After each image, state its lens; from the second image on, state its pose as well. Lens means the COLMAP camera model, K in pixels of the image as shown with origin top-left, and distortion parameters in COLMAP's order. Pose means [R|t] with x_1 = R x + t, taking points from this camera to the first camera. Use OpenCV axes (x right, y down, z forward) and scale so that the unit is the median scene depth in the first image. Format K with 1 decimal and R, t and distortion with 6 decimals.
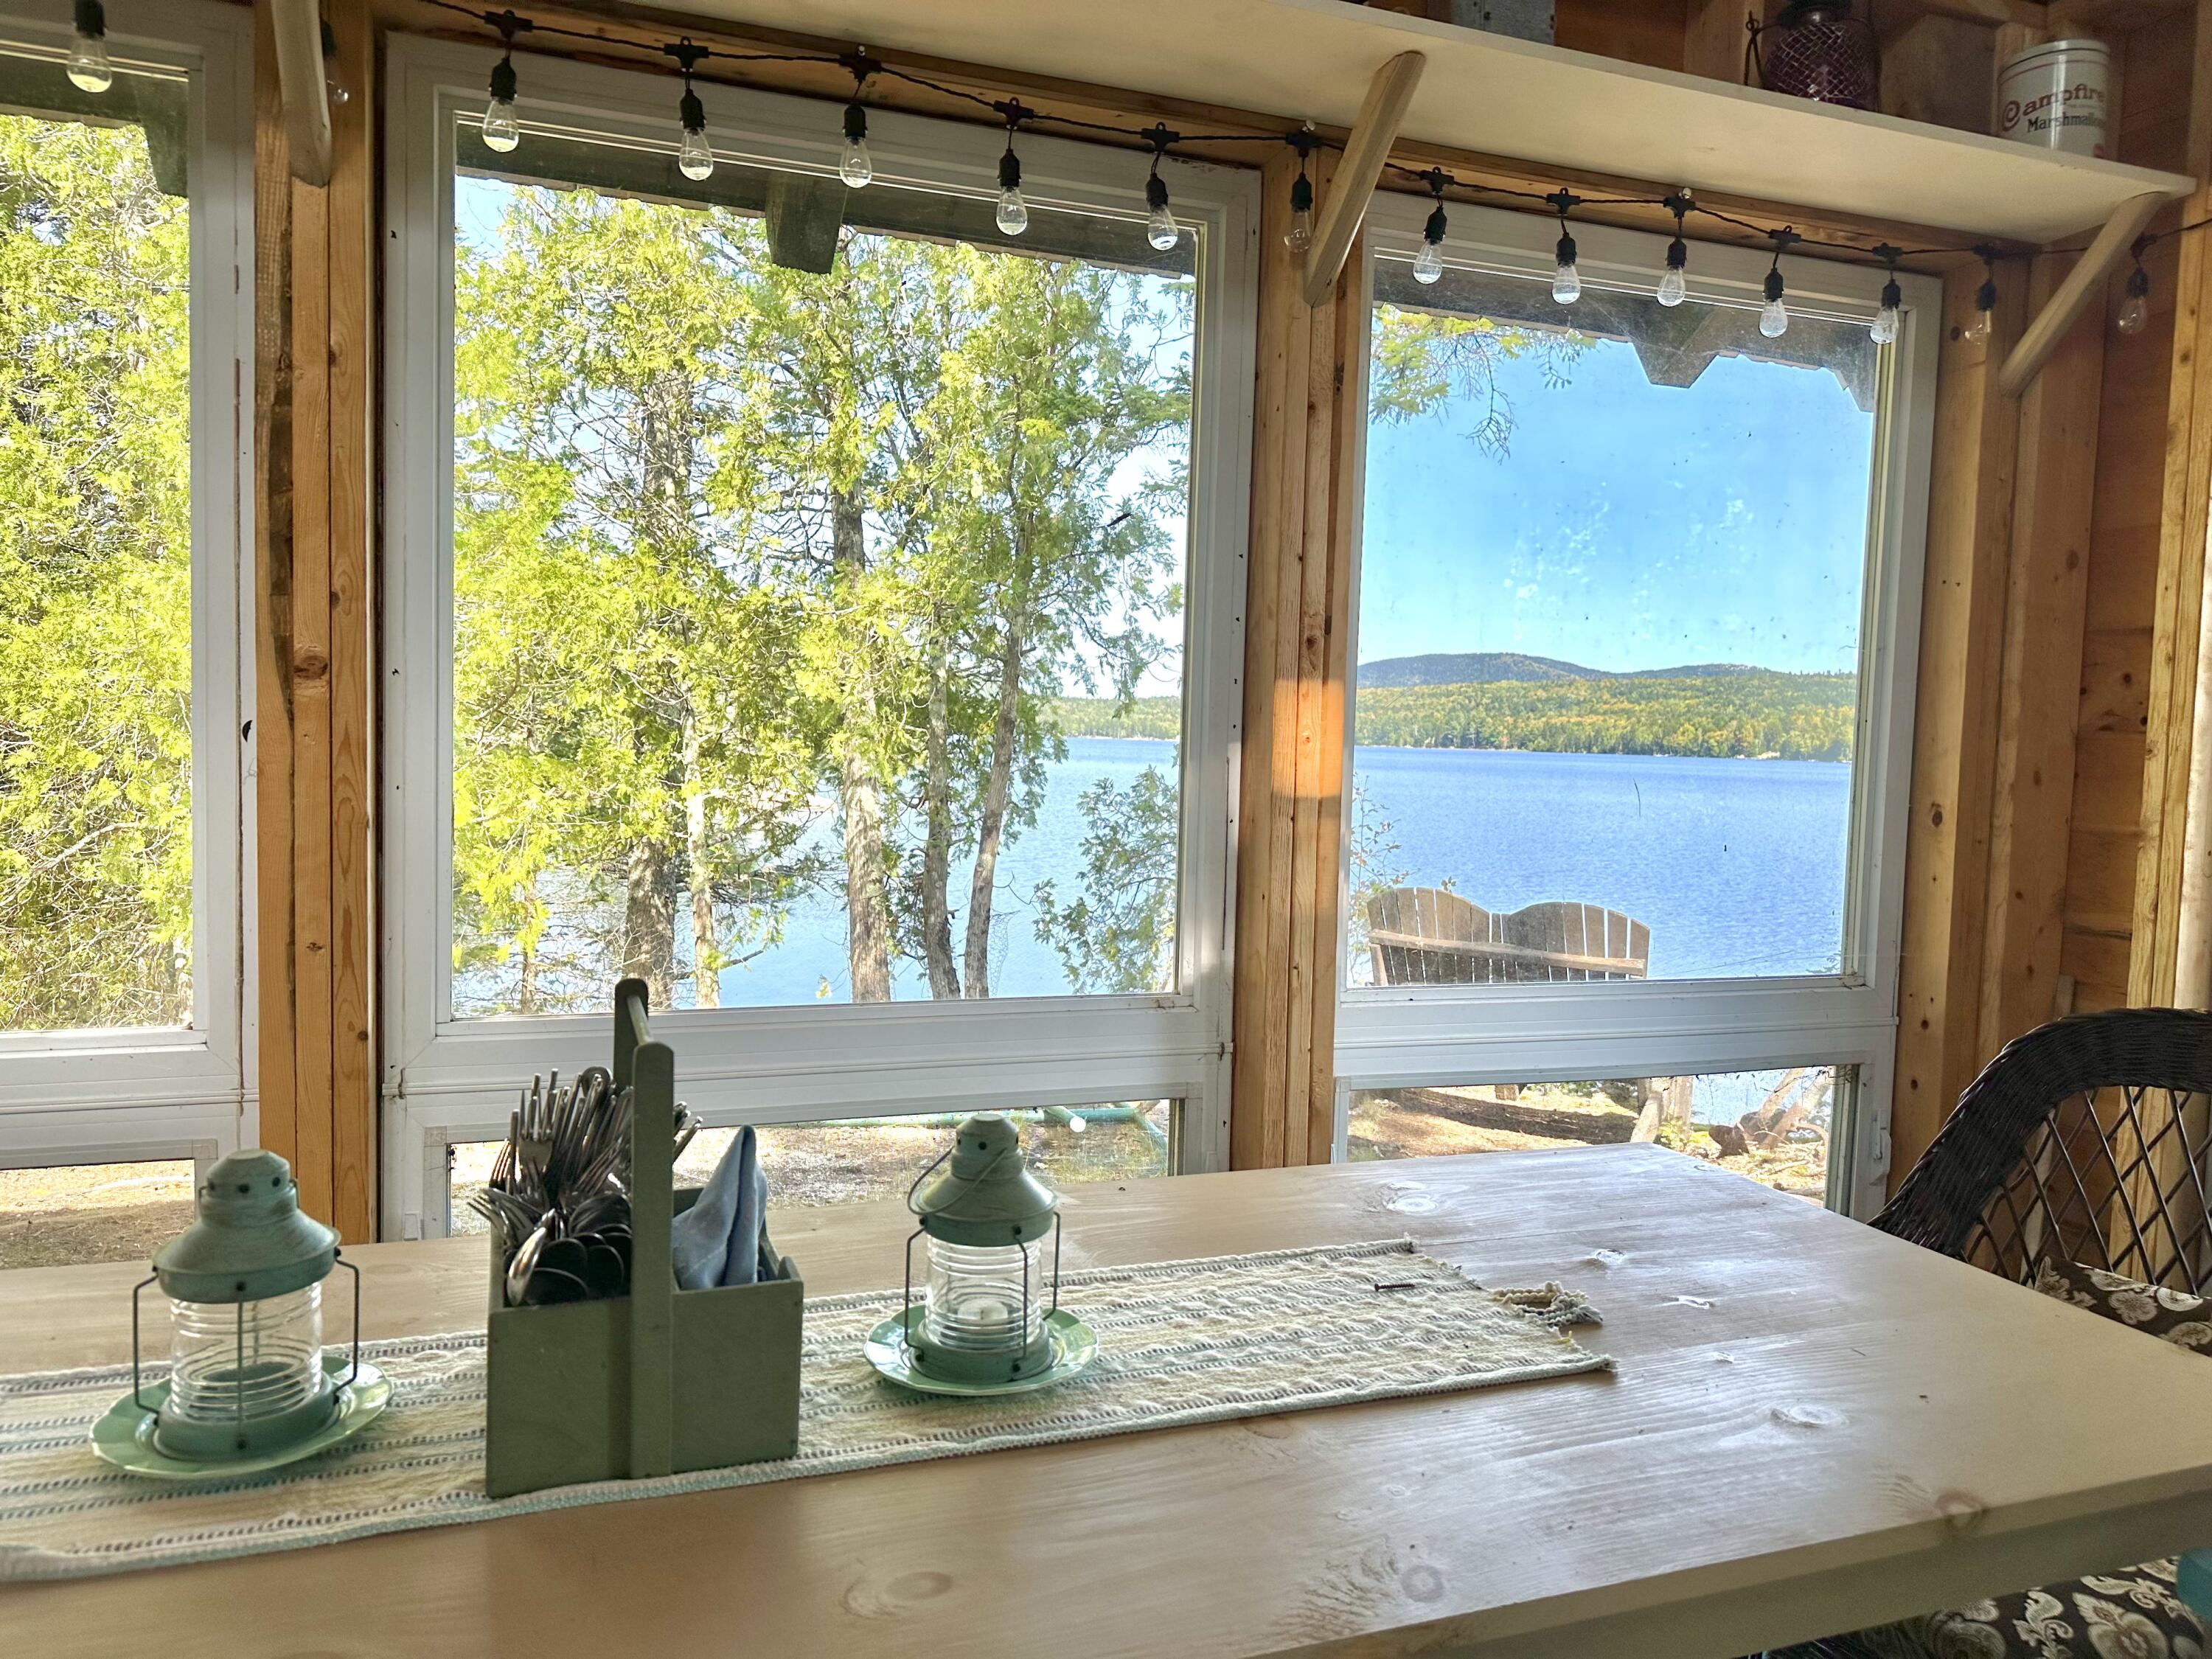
lens RADIAL K [[1554.2, 0, 1105.0], [0, 1554.2, 848.9], [0, 0, 1]] dist [0.055999, -0.063389]
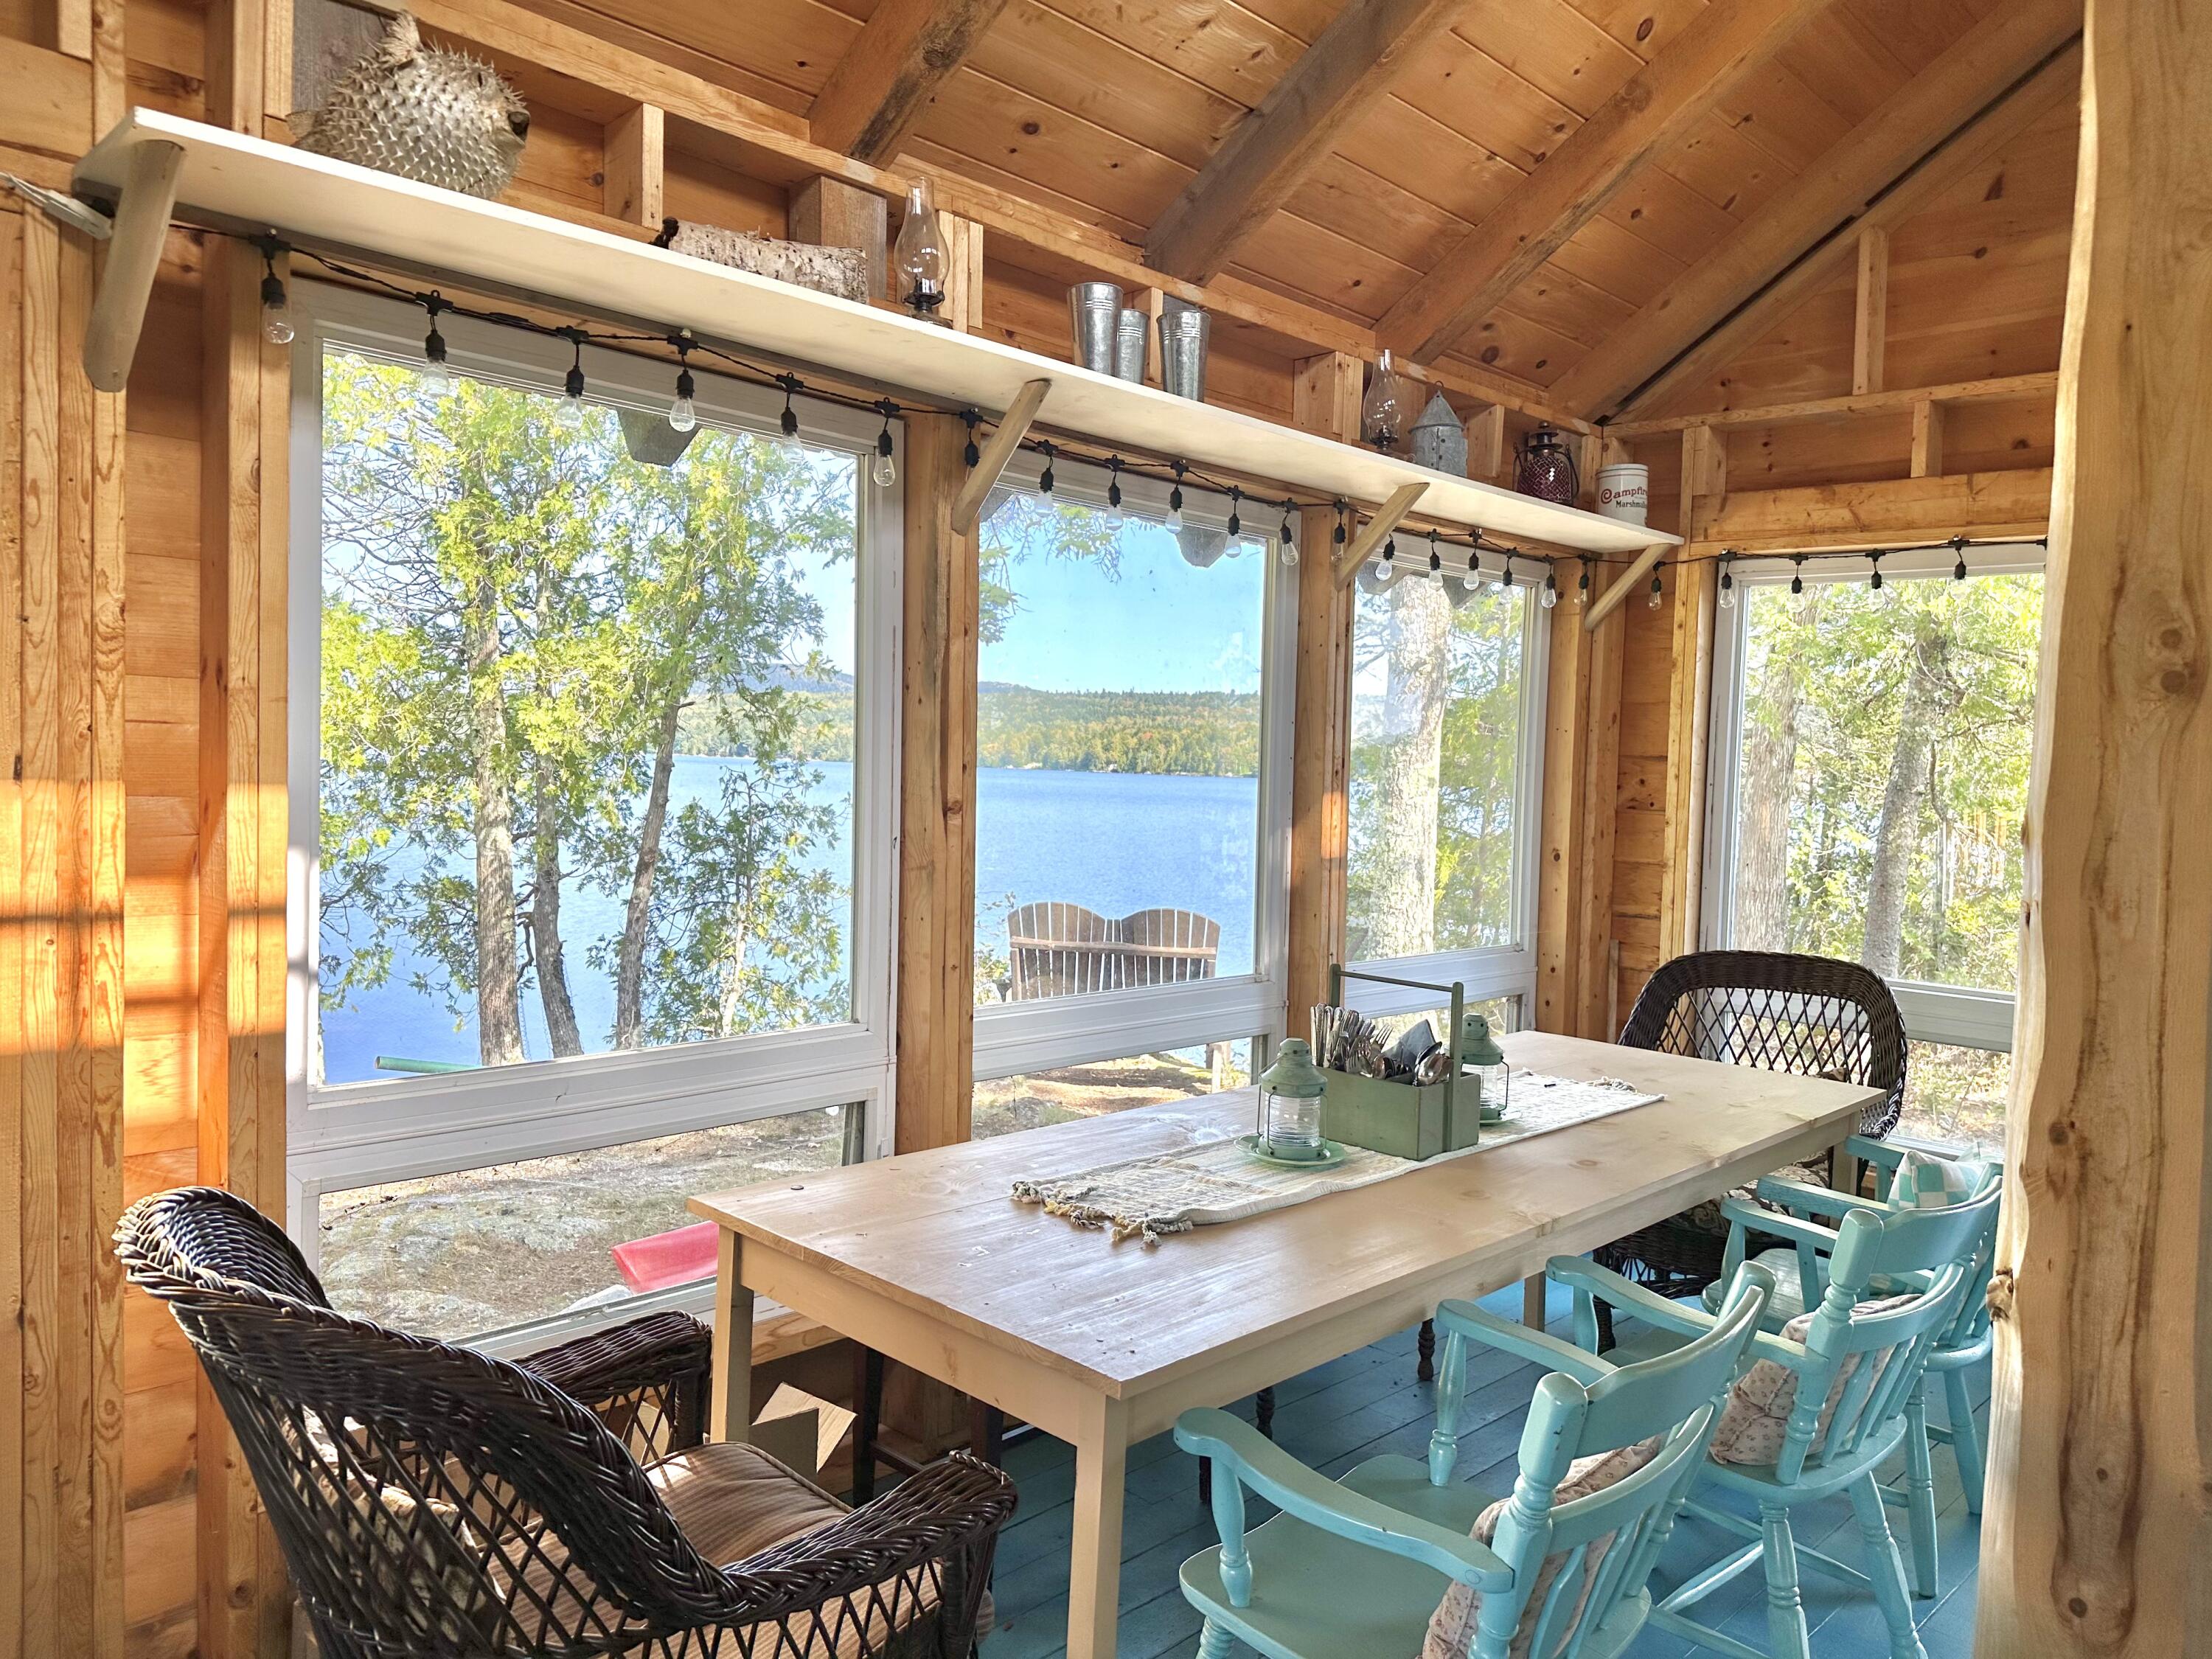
lens RADIAL K [[1554.2, 0, 1098.3], [0, 1554.2, 840.4], [0, 0, 1]] dist [0.055999, -0.063389]
pose [[0.902596, -0.022899, 0.429880, -0.759695], [0.027849, 0.999598, -0.005226, -0.045180], [-0.429587, 0.016688, 0.902871, -0.429066]]
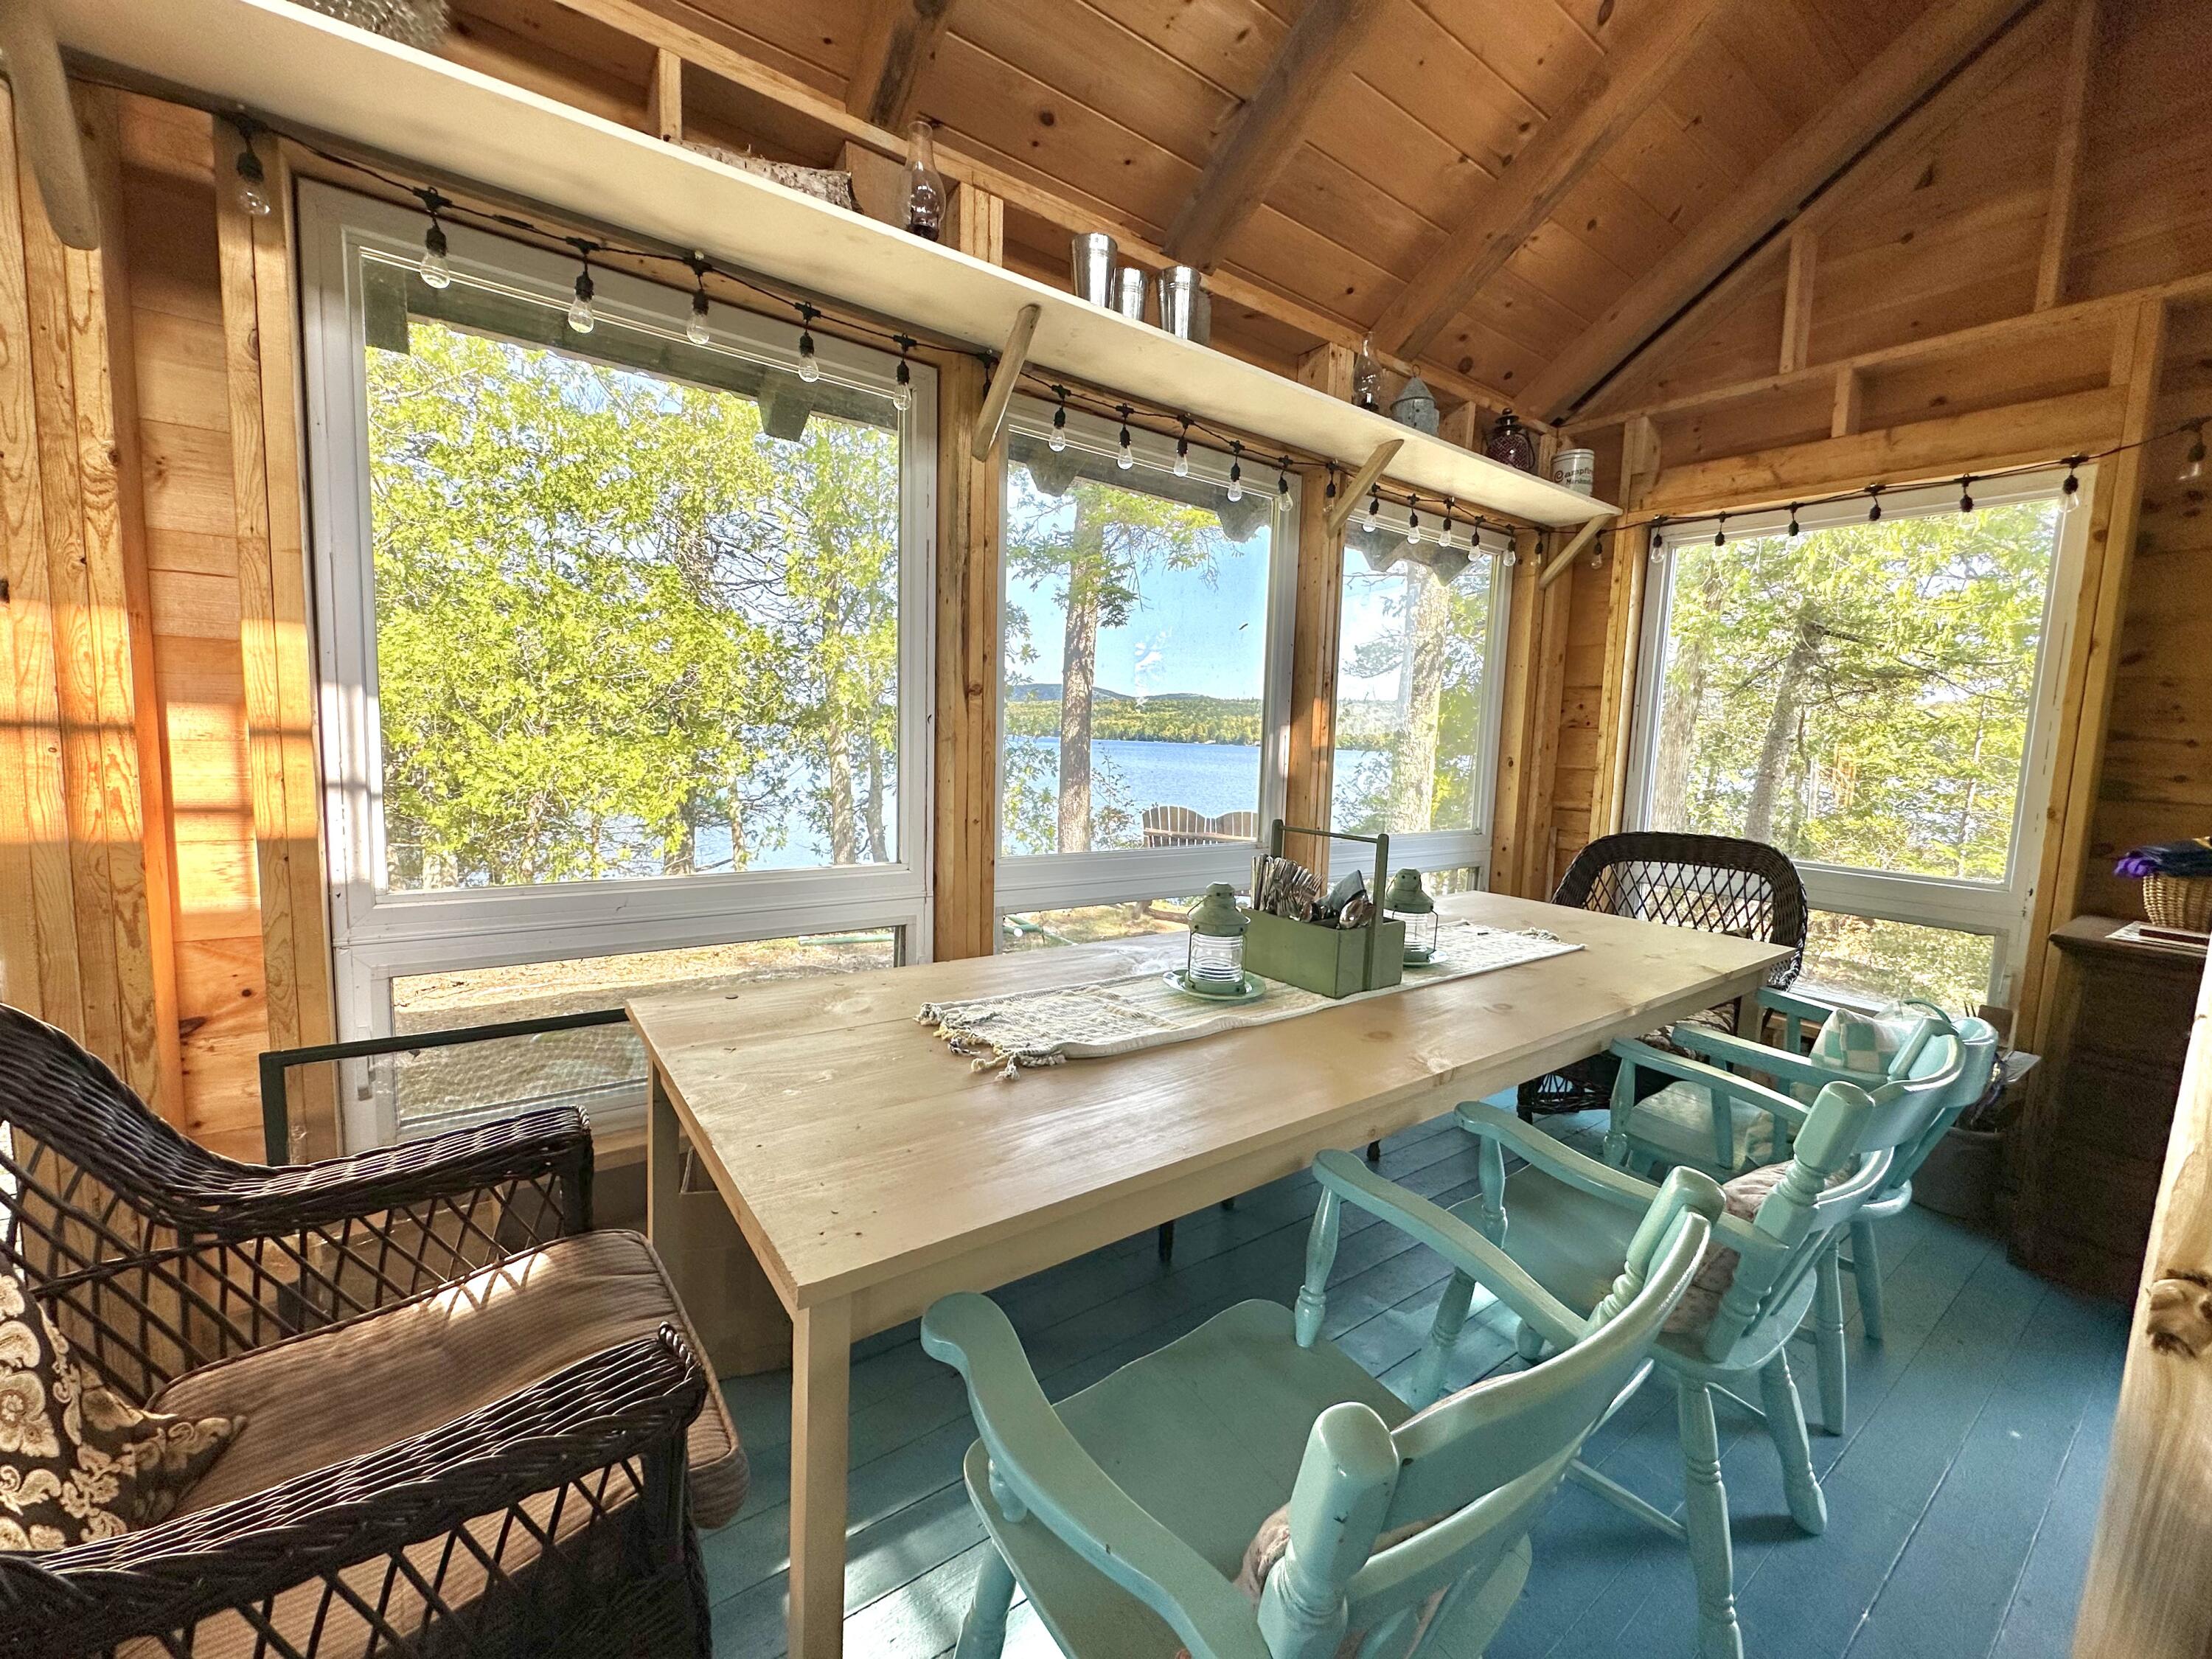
lens RADIAL K [[885.0, 0, 1099.2], [0, 885.0, 832.6], [0, 0, 1]] dist [-0.007594, 0.002736]
pose [[0.961542, -0.024971, 0.273522, -0.467004], [0.013119, 0.998897, 0.045074, 0.017982], [-0.274346, -0.039752, 0.960809, -0.142152]]
